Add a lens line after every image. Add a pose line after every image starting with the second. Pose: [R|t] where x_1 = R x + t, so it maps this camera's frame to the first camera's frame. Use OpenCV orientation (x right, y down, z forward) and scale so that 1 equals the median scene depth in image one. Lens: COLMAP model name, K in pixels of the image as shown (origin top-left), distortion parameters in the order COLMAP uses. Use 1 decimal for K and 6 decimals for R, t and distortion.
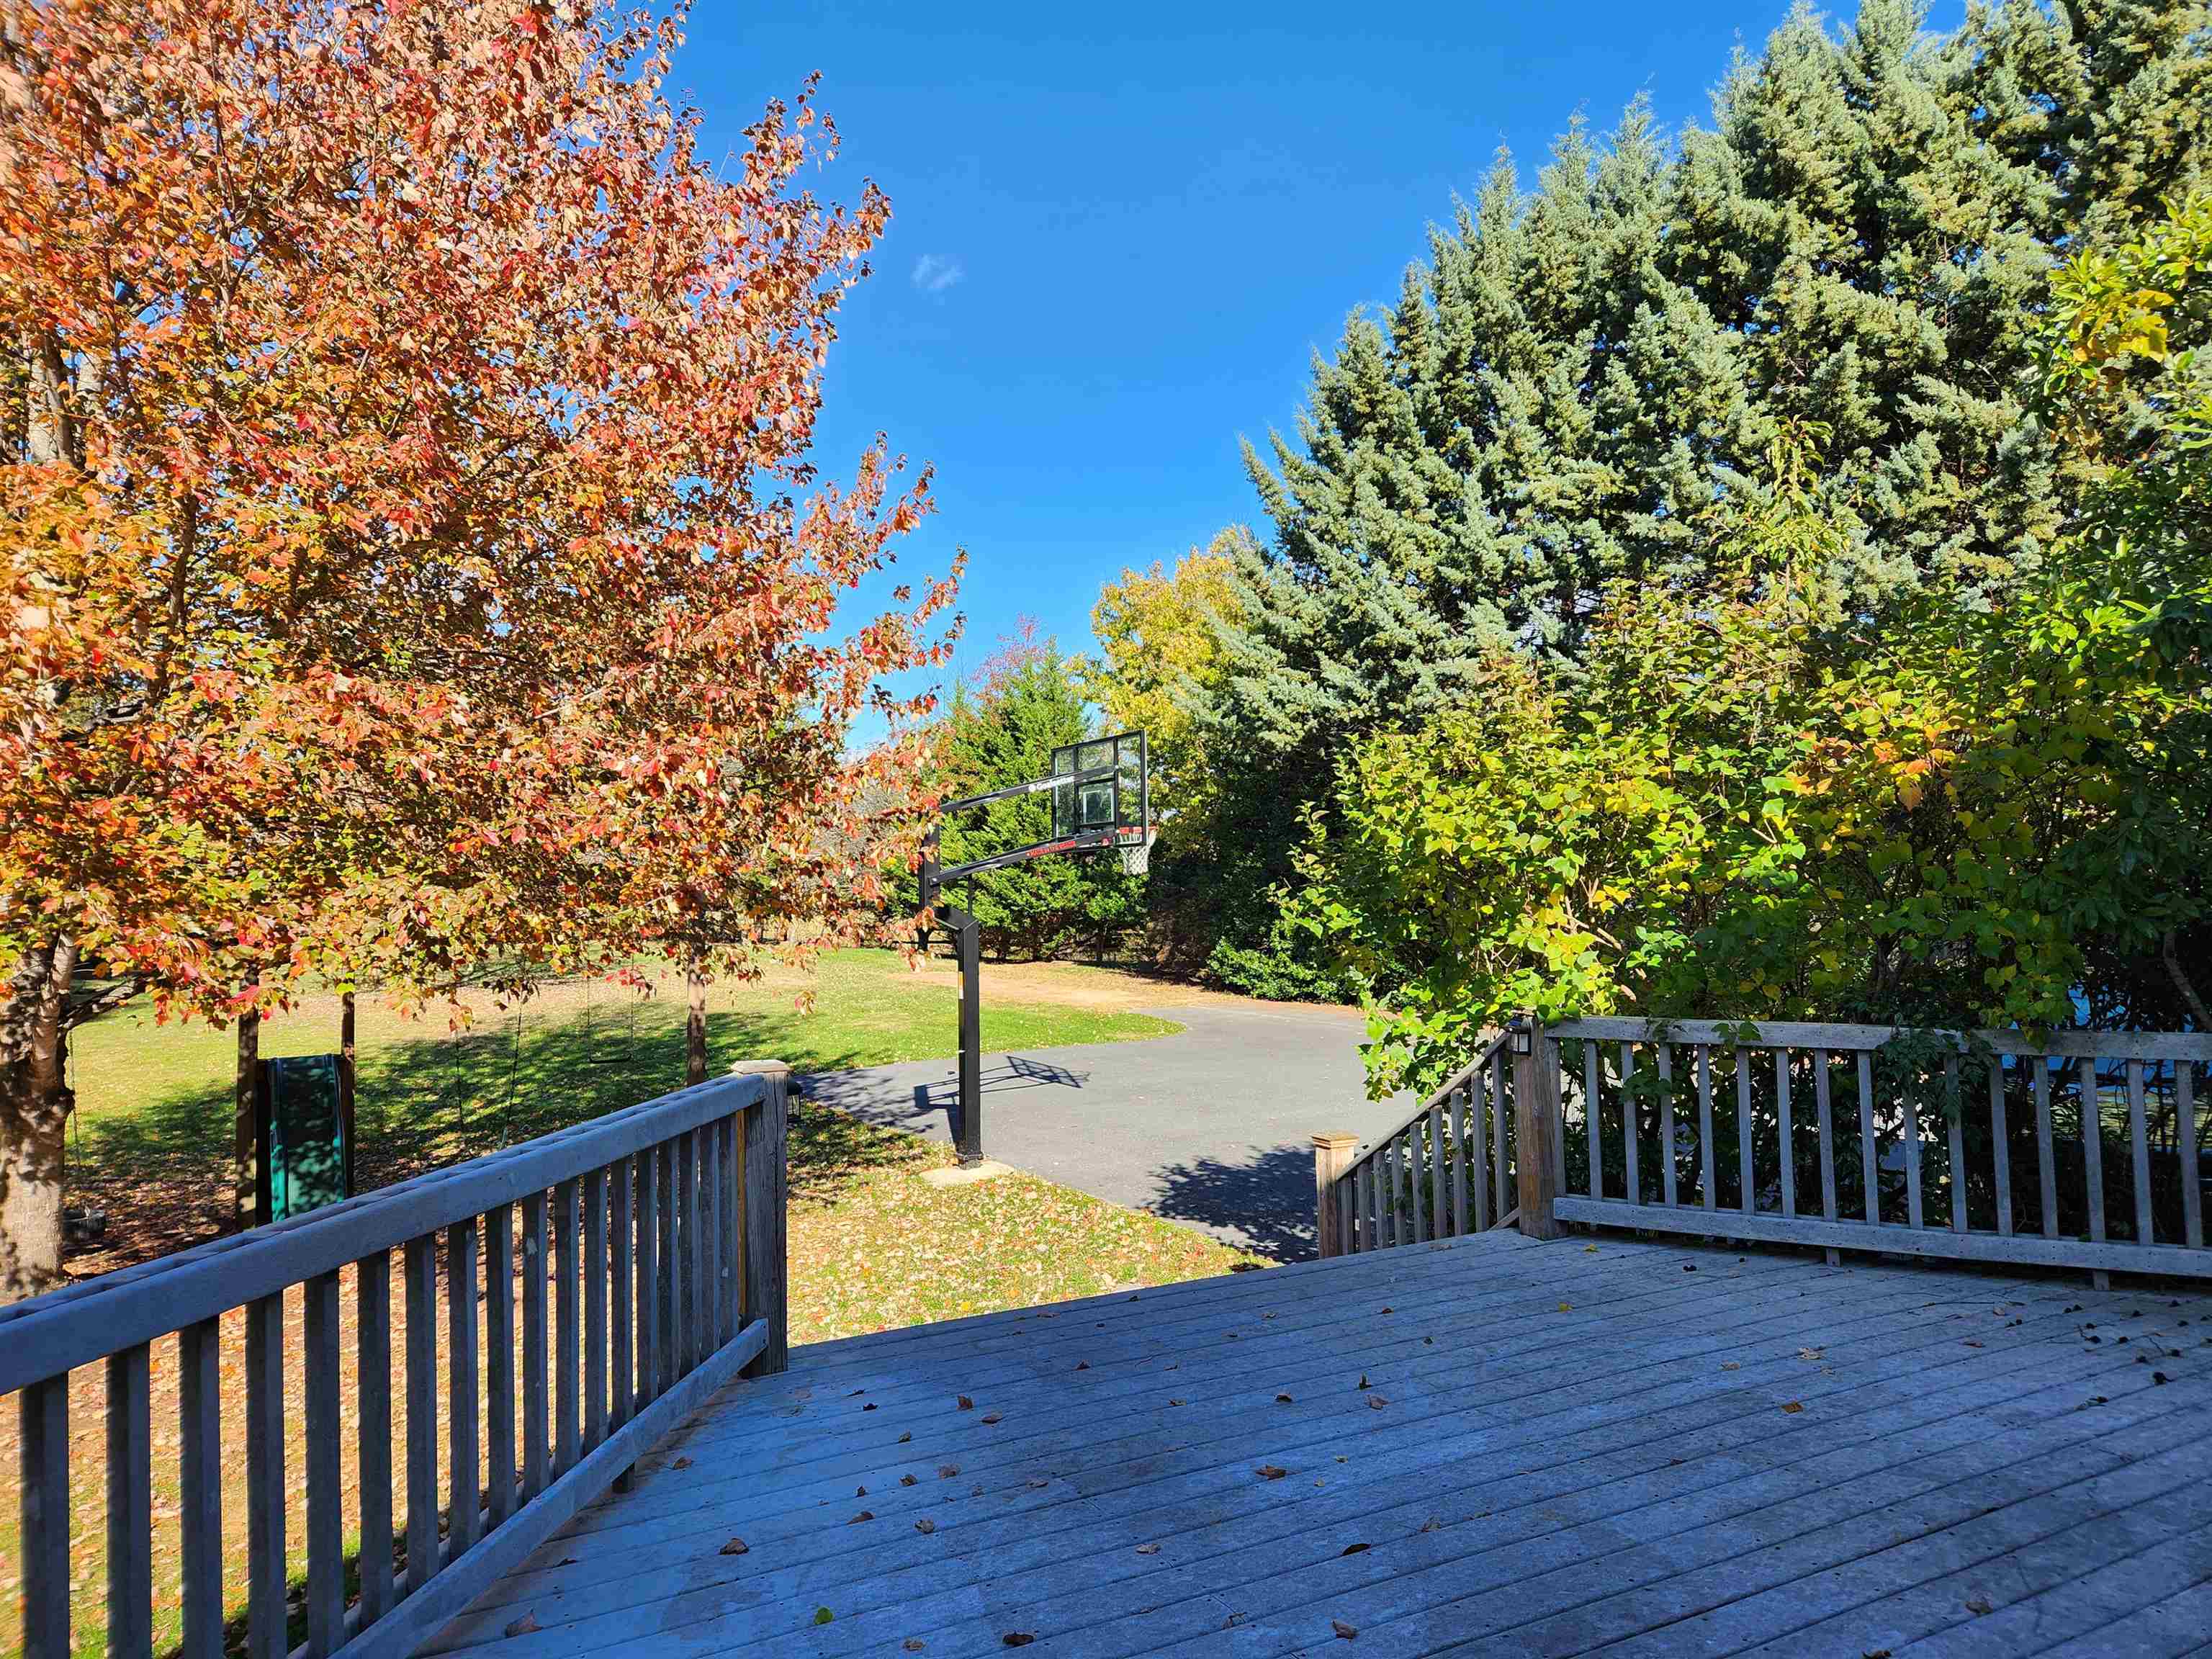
lens RADIAL K [[1465.6, 0, 1102.2], [0, 1465.6, 836.2], [0, 0, 1]] dist [0.043693, -0.036462]
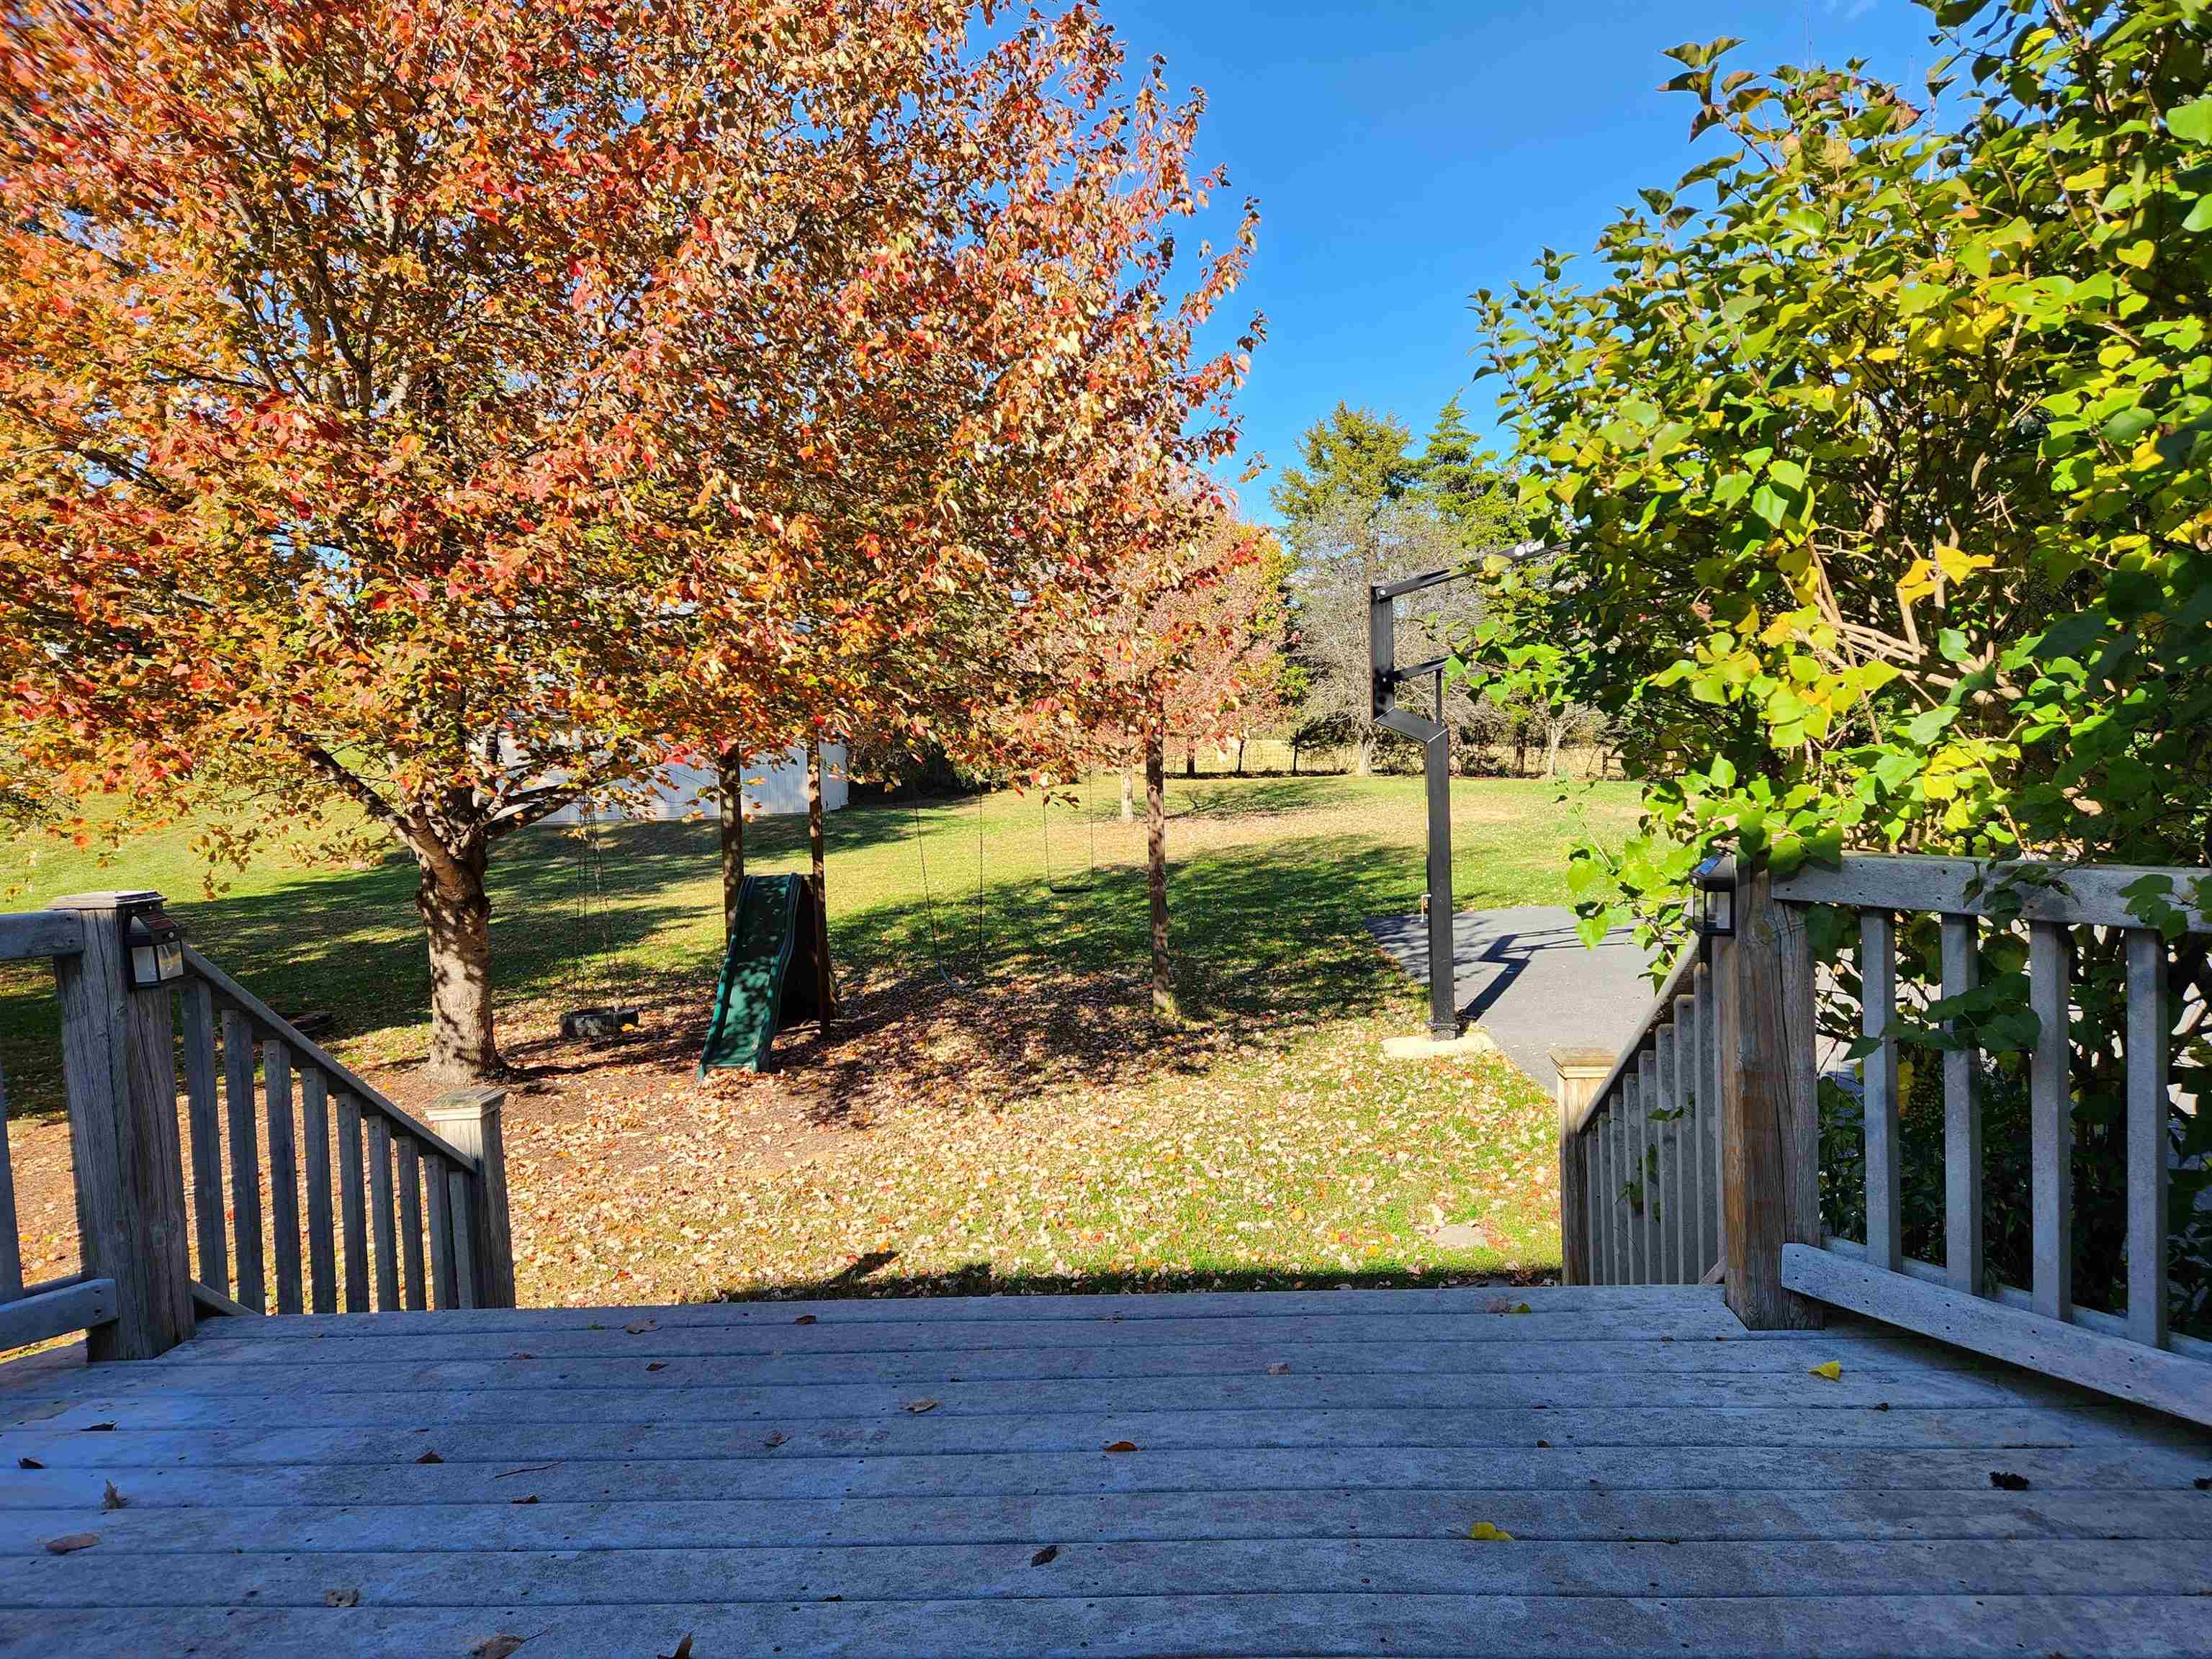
lens RADIAL K [[1465.6, 0, 1102.2], [0, 1465.6, 836.2], [0, 0, 1]] dist [0.043693, -0.036462]
pose [[0.841699, 0.007516, -0.539894, 0.450355], [0.055906, 0.993316, 0.100986, 0.070678], [0.537044, -0.115183, 0.835653, 0.609978]]
